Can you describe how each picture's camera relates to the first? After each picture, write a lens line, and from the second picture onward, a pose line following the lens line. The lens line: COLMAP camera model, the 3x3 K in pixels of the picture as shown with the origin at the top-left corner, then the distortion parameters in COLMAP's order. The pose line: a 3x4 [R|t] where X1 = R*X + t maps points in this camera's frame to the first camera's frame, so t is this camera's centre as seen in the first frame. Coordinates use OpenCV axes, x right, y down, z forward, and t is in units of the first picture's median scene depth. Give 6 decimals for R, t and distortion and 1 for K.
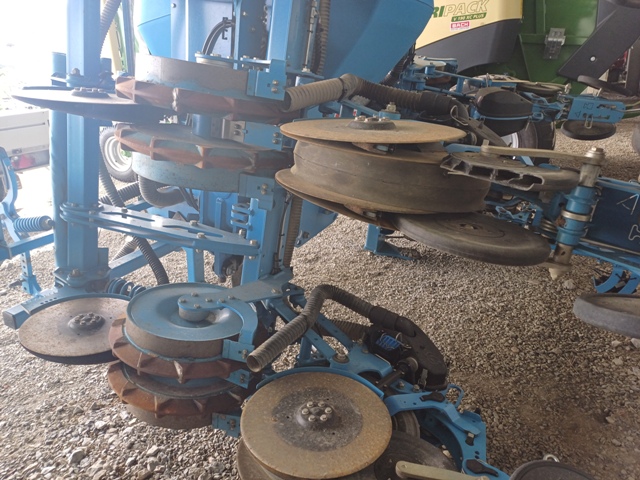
lens RADIAL K [[458.7, 0, 337.4], [0, 458.7, 244.5], [0, 0, 1]] dist [0.068680, -0.051106]
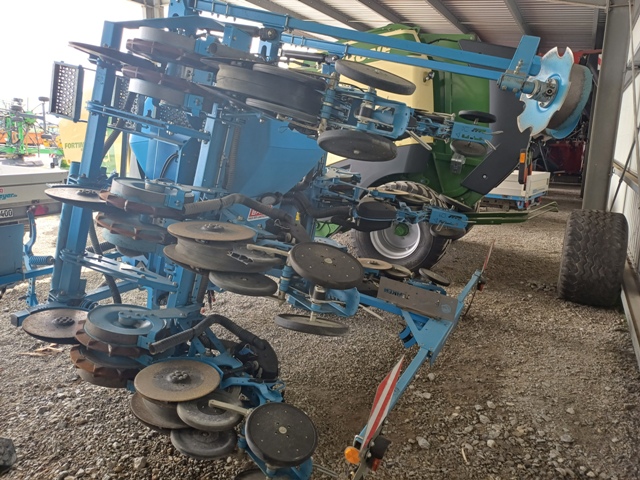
lens RADIAL K [[458.7, 0, 337.4], [0, 458.7, 244.5], [0, 0, 1]] dist [0.068680, -0.051106]
pose [[0.995477, 0.094852, -0.005426, 0.369123], [-0.094667, 0.985469, -0.141029, 0.033929], [-0.008030, 0.140904, 0.989991, -0.614525]]
